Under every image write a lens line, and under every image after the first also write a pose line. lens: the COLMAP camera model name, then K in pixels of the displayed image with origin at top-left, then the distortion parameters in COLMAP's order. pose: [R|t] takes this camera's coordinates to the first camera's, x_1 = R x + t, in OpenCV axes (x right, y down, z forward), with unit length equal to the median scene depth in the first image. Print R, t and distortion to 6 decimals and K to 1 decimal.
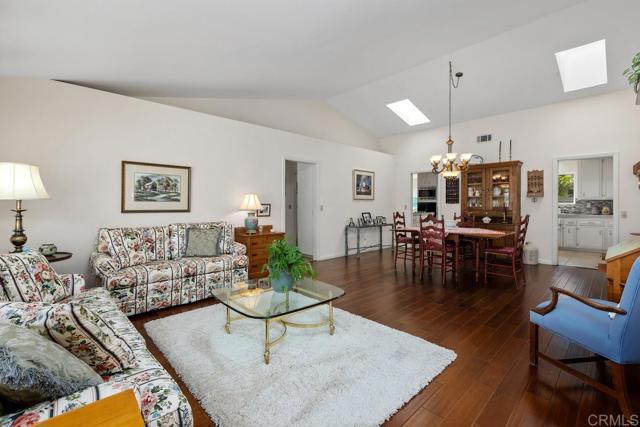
lens RADIAL K [[285.2, 0, 323.1], [0, 285.2, 208.9], [0, 0, 1]] dist [-0.005062, -0.000672]
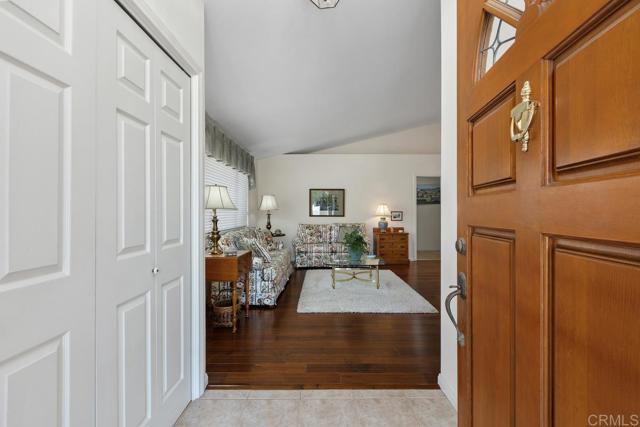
lens RADIAL K [[285.2, 0, 320.7], [0, 285.2, 211.8], [0, 0, 1]] dist [-0.005062, -0.000672]
pose [[0.724646, -0.001360, -0.689120, 0.603808], [-0.008289, 0.999909, -0.010689, 0.002100], [0.689071, 0.013458, 0.724569, -0.299197]]
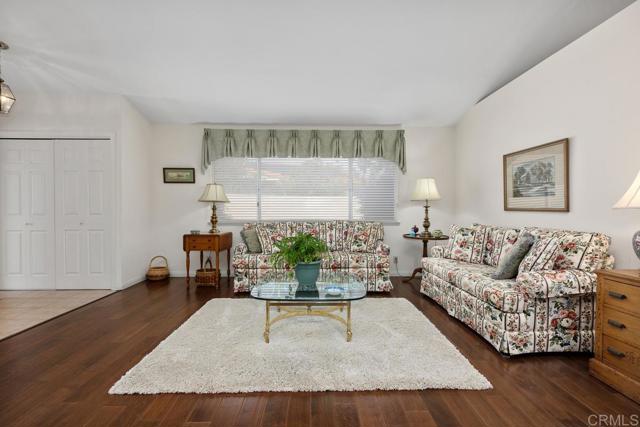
lens RADIAL K [[285.2, 0, 319.2], [0, 285.2, 210.6], [0, 0, 1]] dist [-0.005062, -0.000672]
pose [[-0.676097, 0.004804, -0.736797, 0.368766], [-0.012113, 0.999771, 0.017635, 0.004342], [0.736713, 0.020848, -0.675884, 1.092841]]
